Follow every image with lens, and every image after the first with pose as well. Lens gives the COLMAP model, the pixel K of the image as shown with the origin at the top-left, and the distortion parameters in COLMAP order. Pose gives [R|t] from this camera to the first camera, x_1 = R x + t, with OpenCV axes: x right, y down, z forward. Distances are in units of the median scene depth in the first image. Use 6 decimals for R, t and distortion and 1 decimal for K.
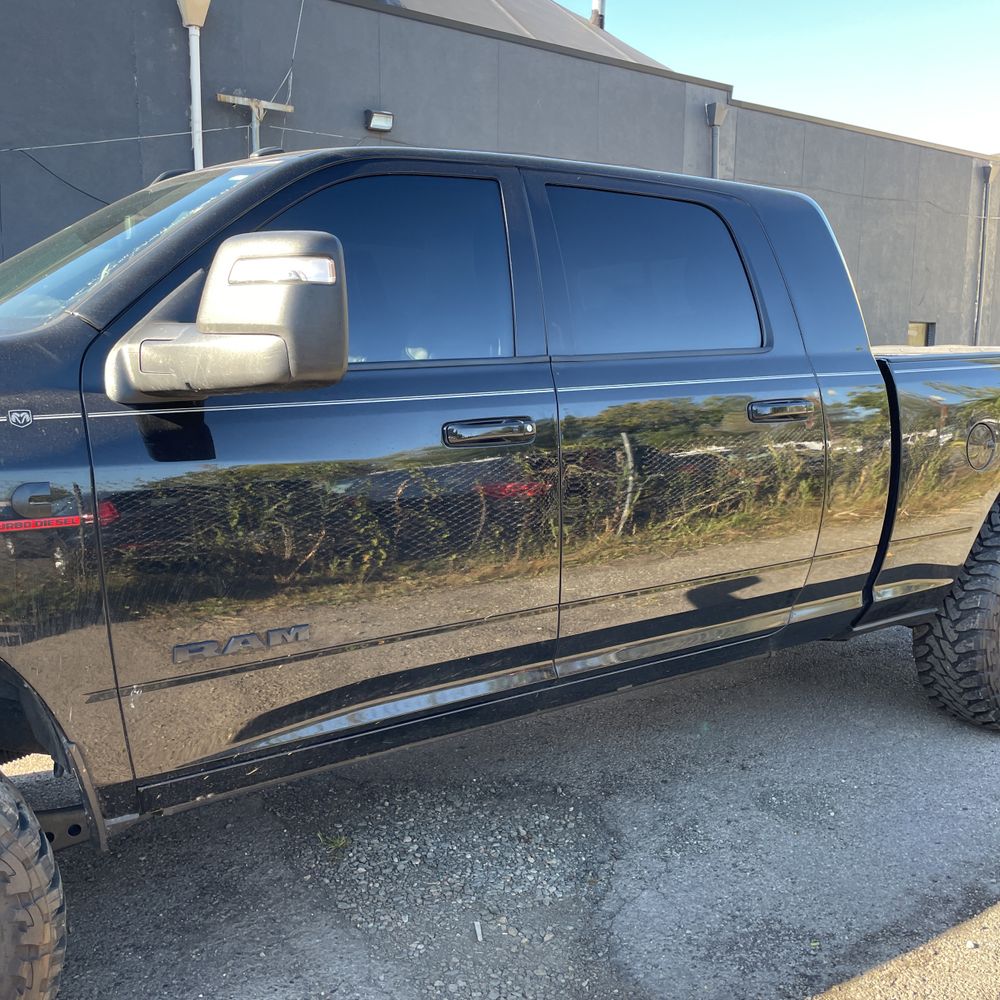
lens RADIAL K [[1027.1, 0, 506.2], [0, 1027.1, 493.8], [0, 0, 1]] dist [0.035944, 0.000000]
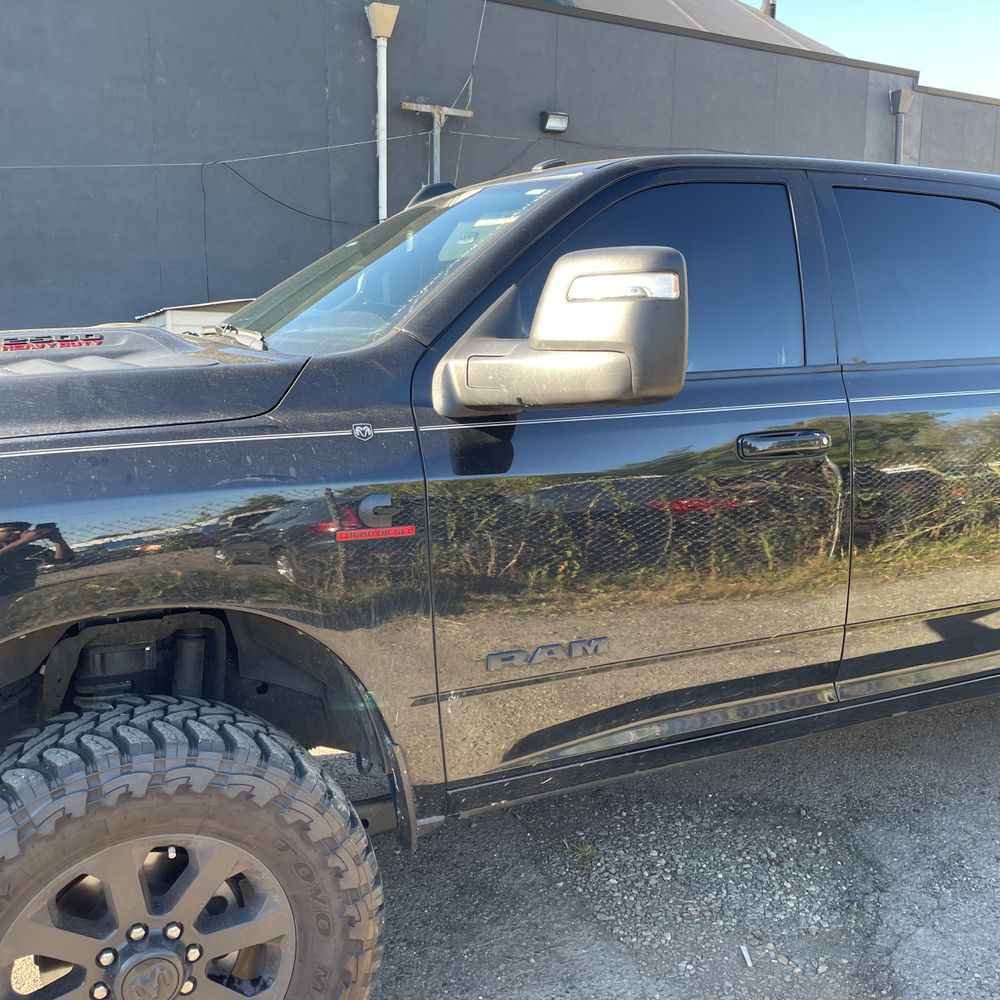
lens RADIAL K [[1027.1, 0, 497.7], [0, 1027.1, 489.1], [0, 0, 1]] dist [0.035944, 0.000000]
pose [[0.989717, 0.018084, -0.141894, -0.130446], [-0.018372, 0.999831, -0.000714, -0.011921], [0.141857, 0.003314, 0.989882, -0.001505]]
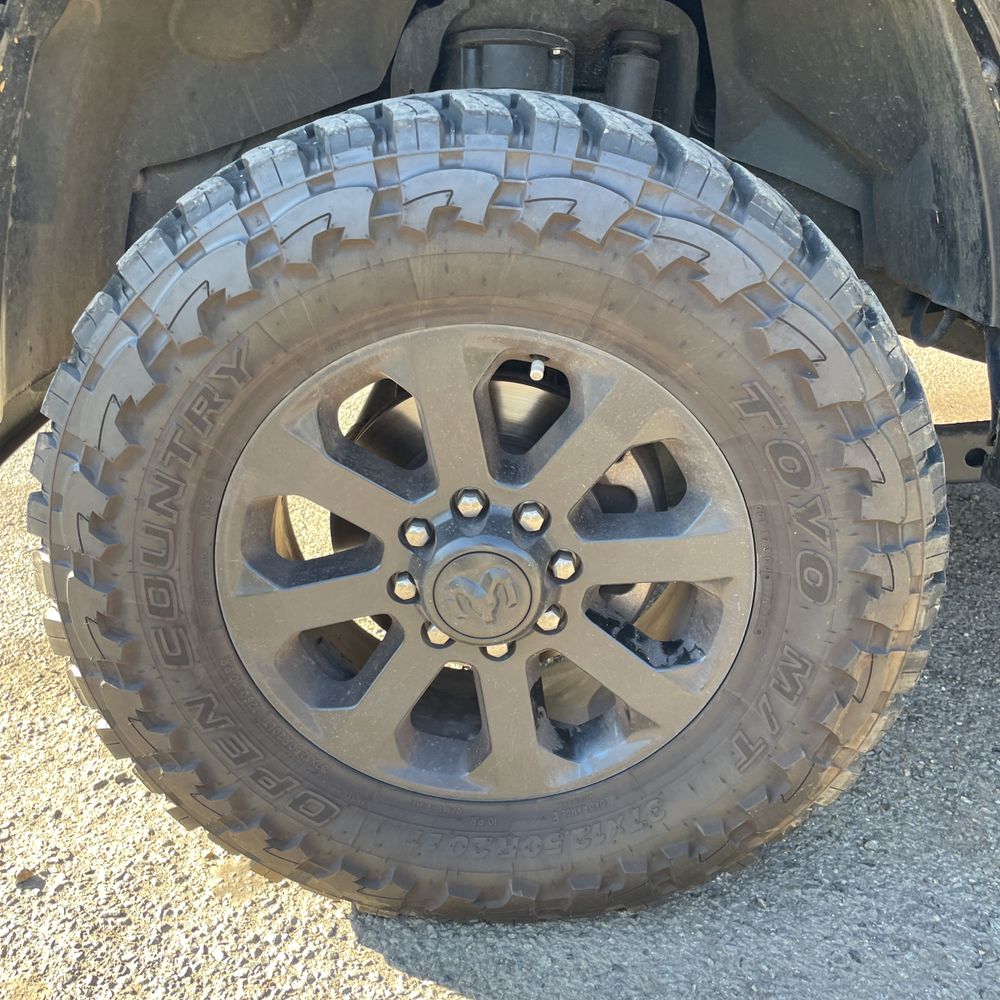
lens RADIAL K [[1027.1, 0, 485.2], [0, 1027.1, 481.5], [0, 0, 1]] dist [0.035944, 0.000000]
pose [[0.803722, 0.227029, -0.549989, -0.251976], [-0.085506, 0.958820, 0.270837, 0.177155], [0.588829, -0.170650, 0.790037, 0.358329]]
